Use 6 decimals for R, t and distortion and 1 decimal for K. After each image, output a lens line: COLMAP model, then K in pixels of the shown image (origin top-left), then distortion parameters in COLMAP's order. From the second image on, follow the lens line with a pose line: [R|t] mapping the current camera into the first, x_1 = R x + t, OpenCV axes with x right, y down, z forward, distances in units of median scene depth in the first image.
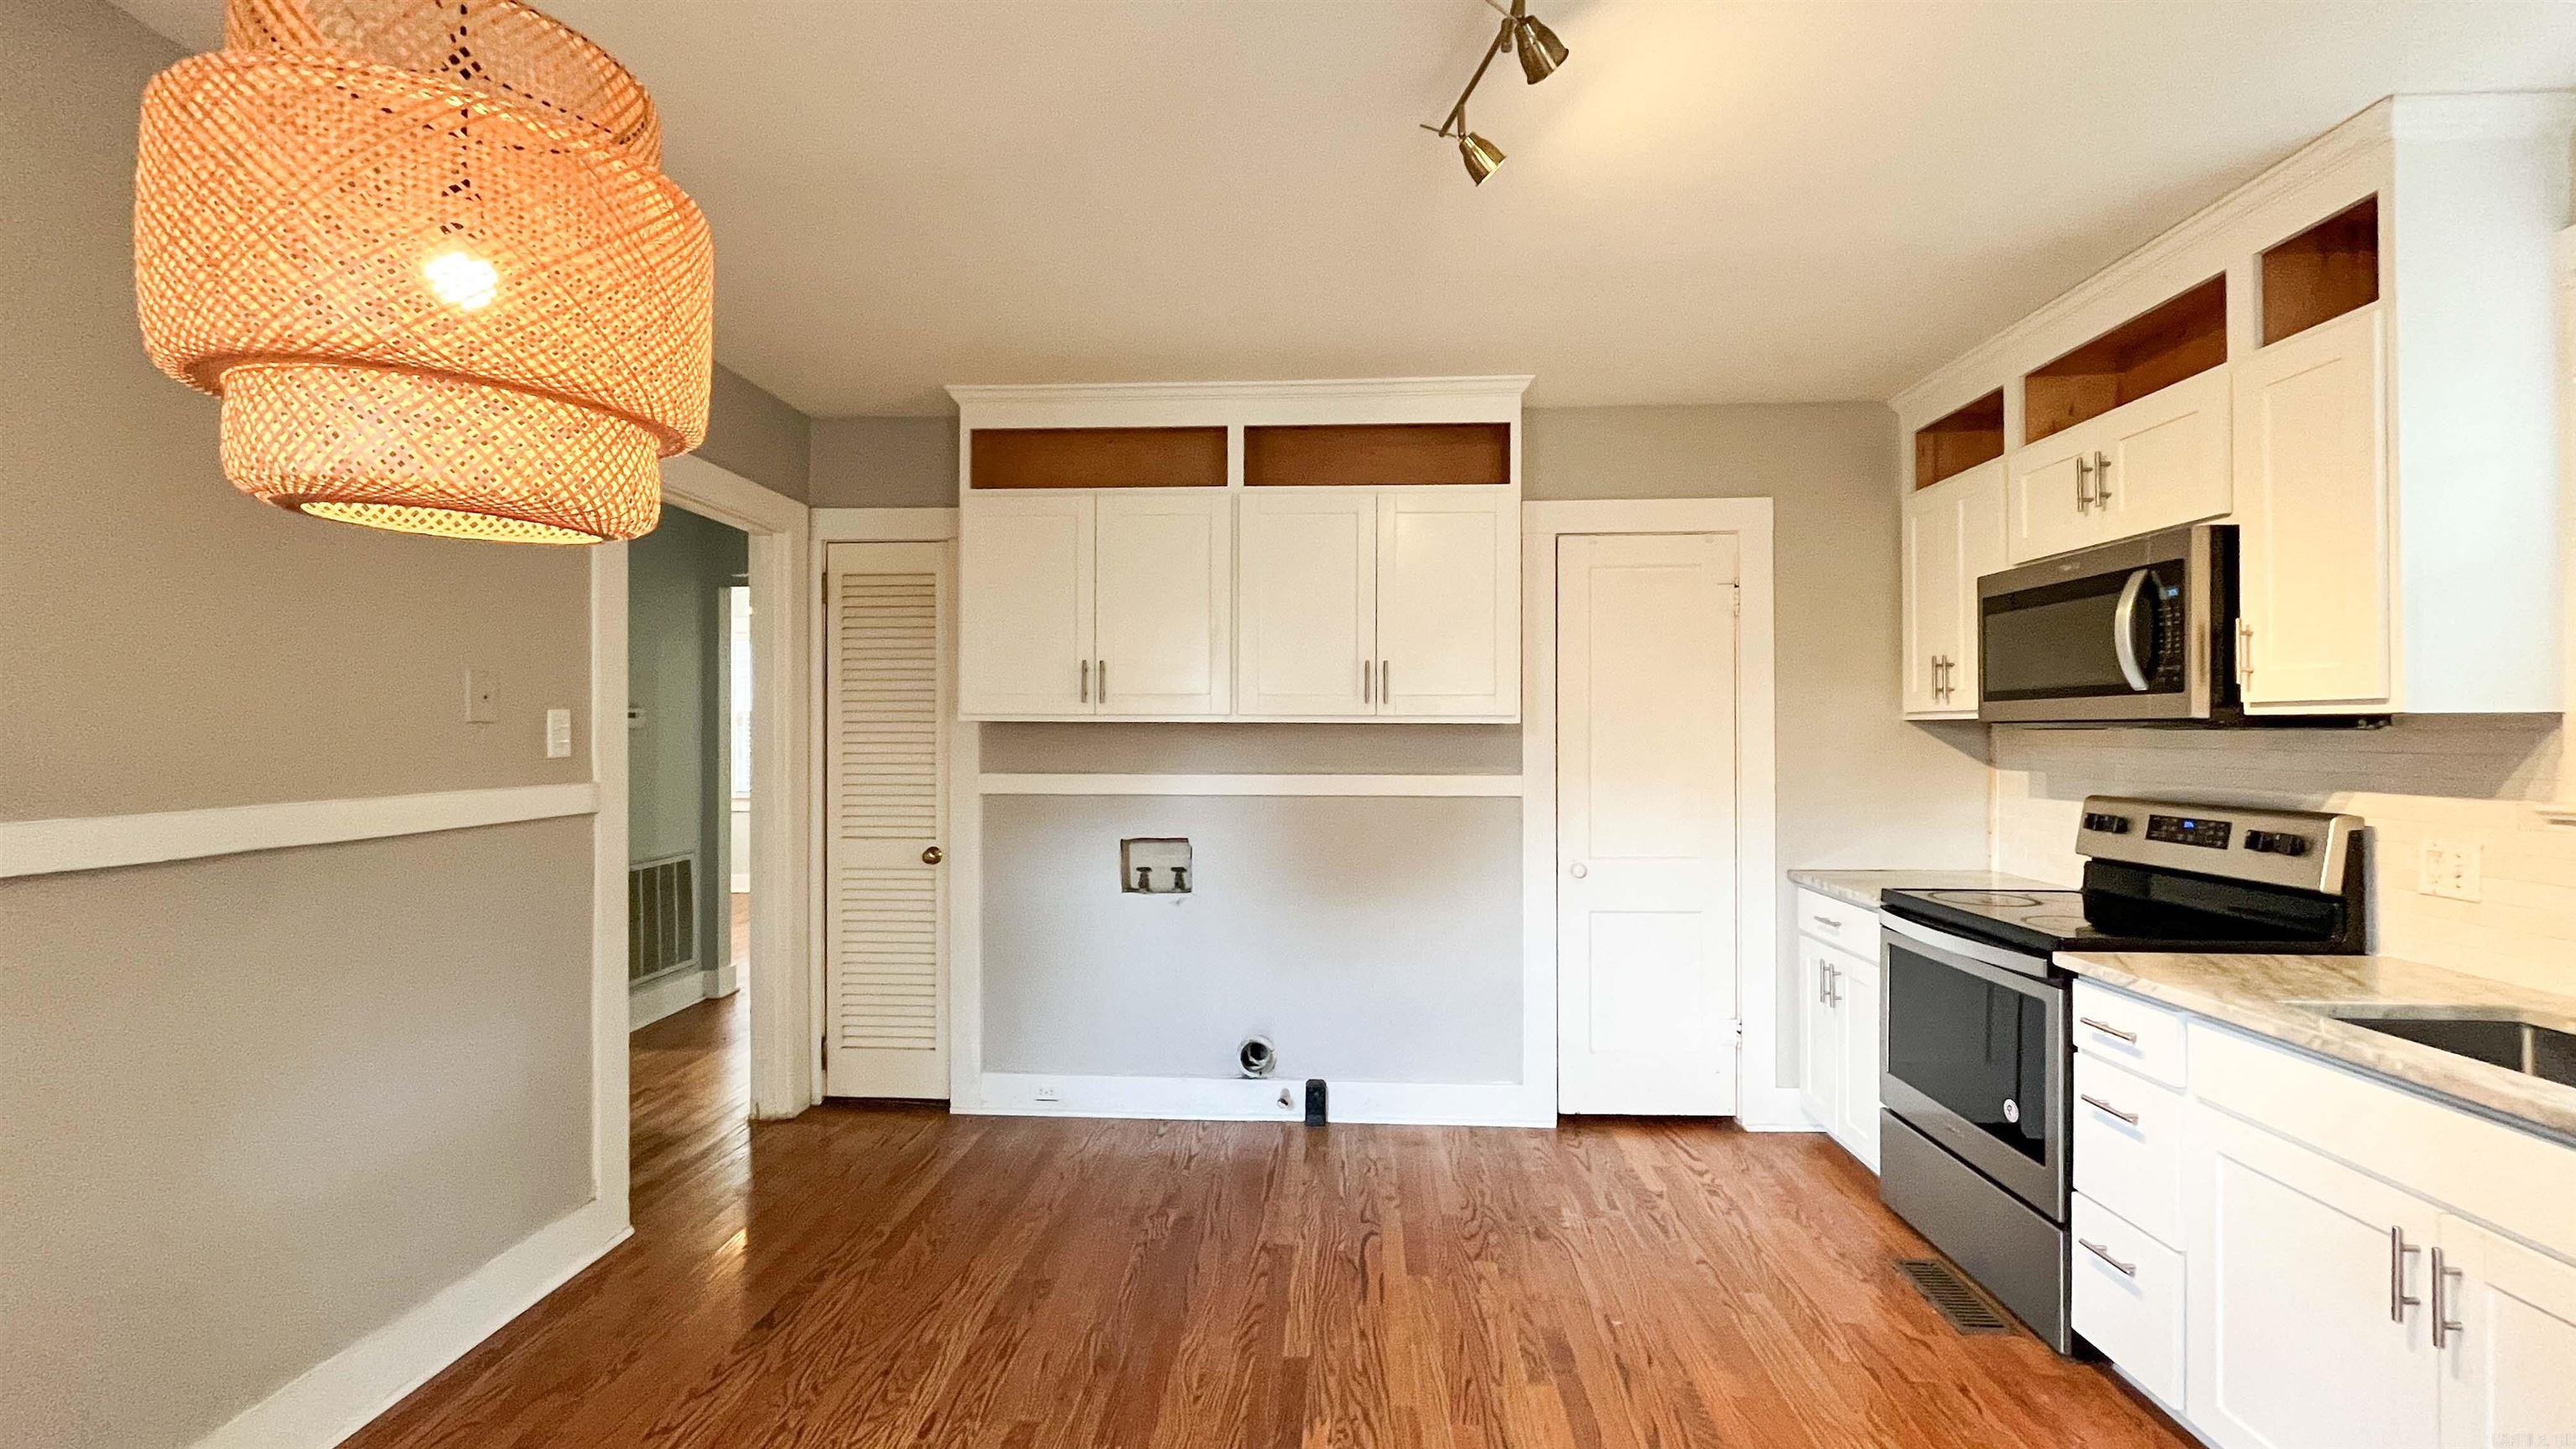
lens RADIAL K [[1046.6, 0, 1281.8], [0, 1046.6, 729.1], [0, 0, 1]] dist [-0.000880, -0.000011]
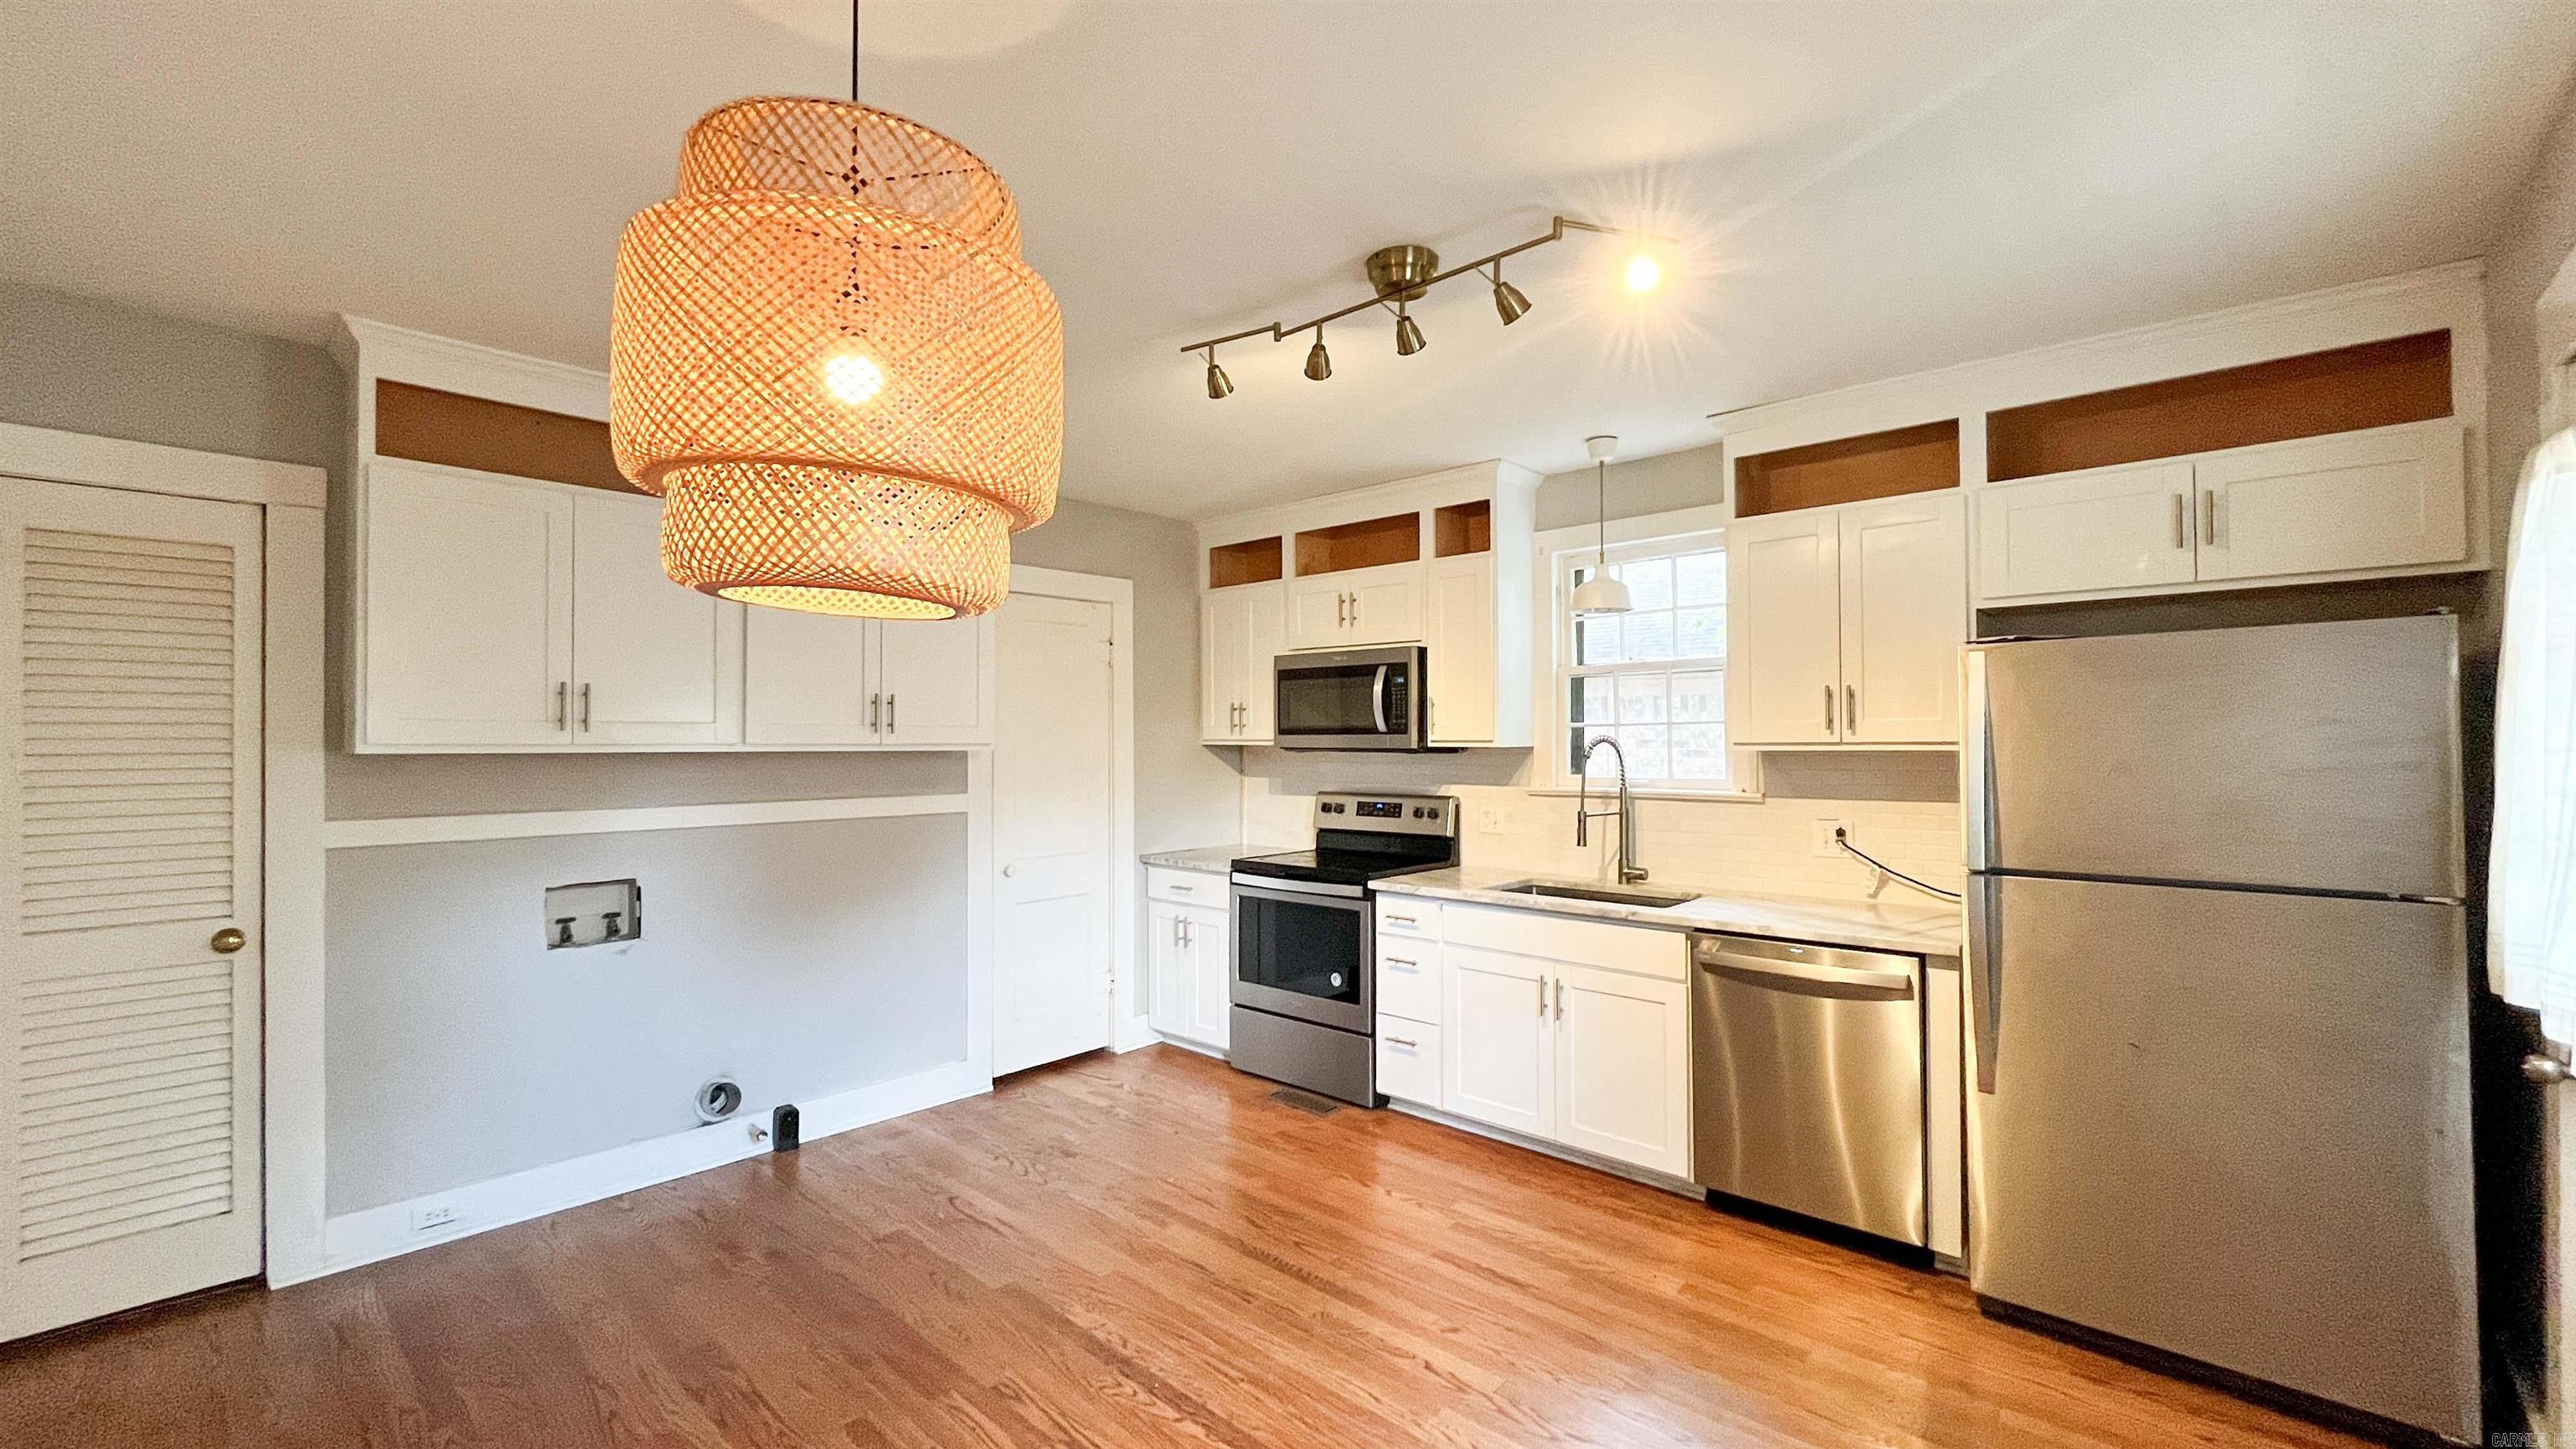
lens RADIAL K [[1046.6, 0, 1281.8], [0, 1046.6, 729.1], [0, 0, 1]] dist [-0.000880, -0.000011]
pose [[0.637632, 0.005550, 0.770321, -0.545457], [0.000083, 0.999974, -0.007273, -0.023633], [-0.770341, 0.004702, 0.637615, -0.012543]]
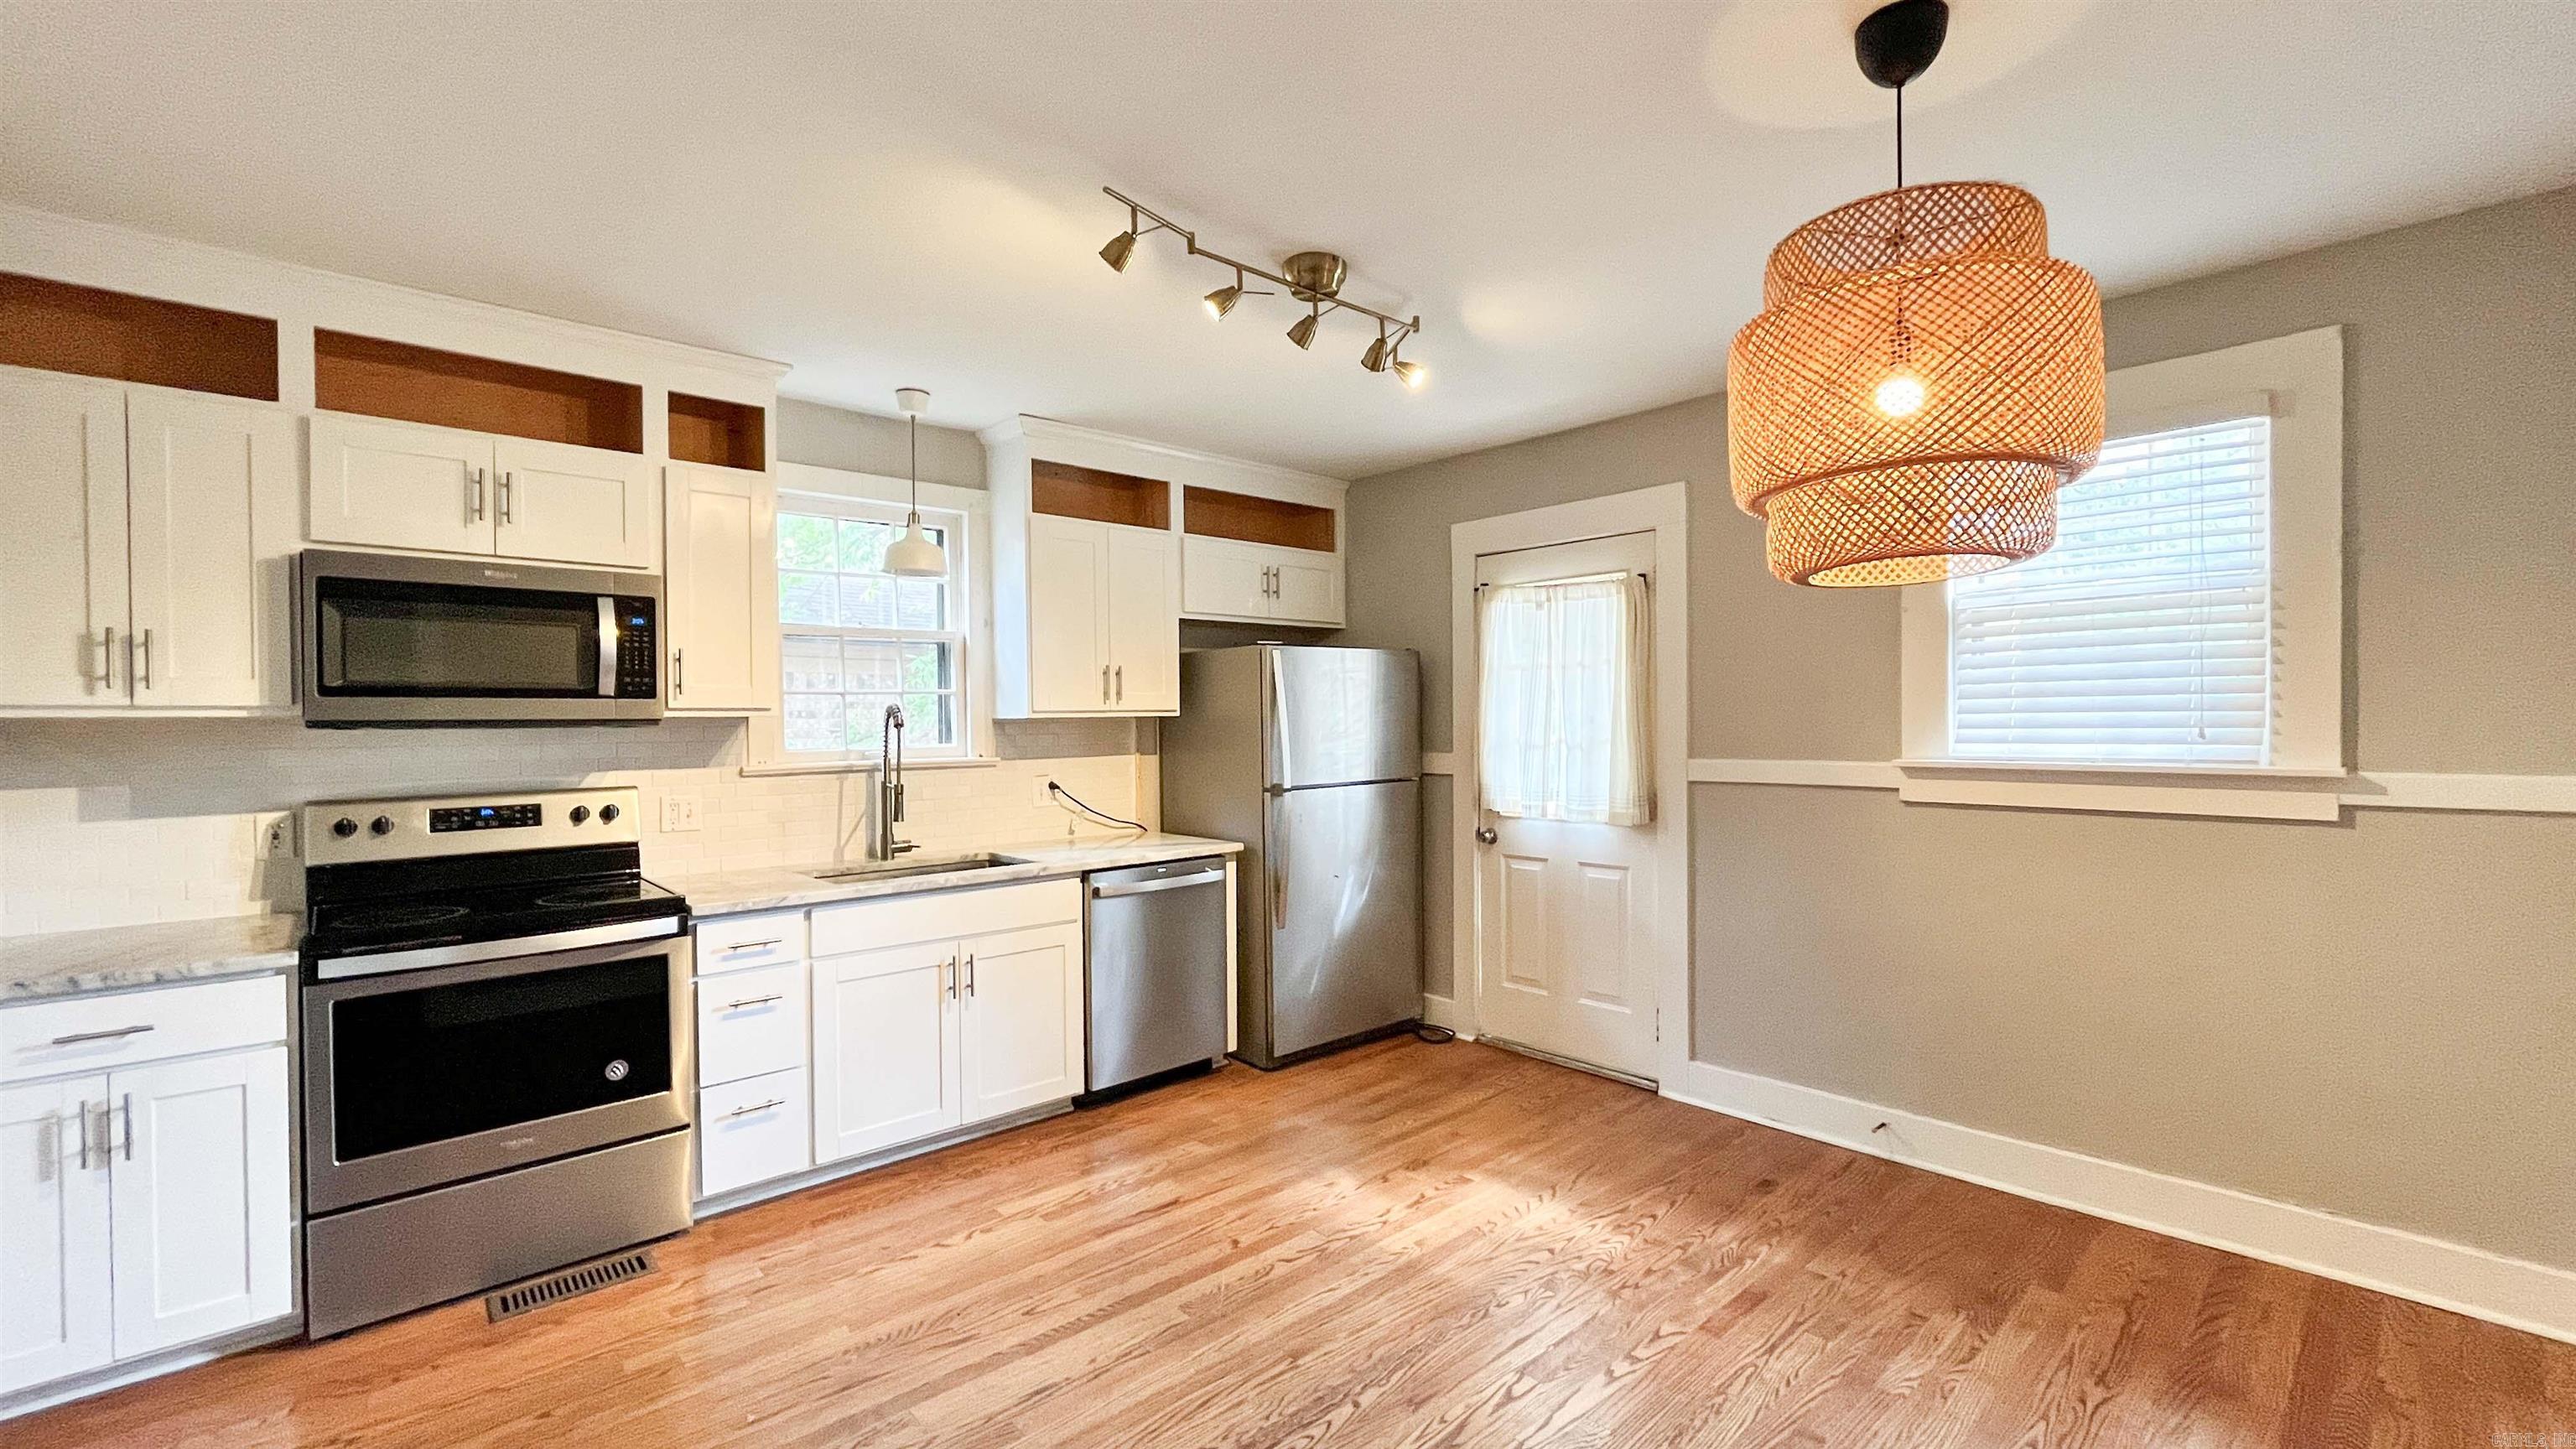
lens RADIAL K [[1063.0, 0, 1276.0], [0, 1063.0, 724.3], [0, 0, 1]] dist [0.010272, -0.000071]
pose [[-0.702408, -0.001443, 0.711773, -0.496187], [0.004043, 0.999974, 0.006017, -0.006707], [-0.711763, 0.007104, -0.702384, 1.060482]]
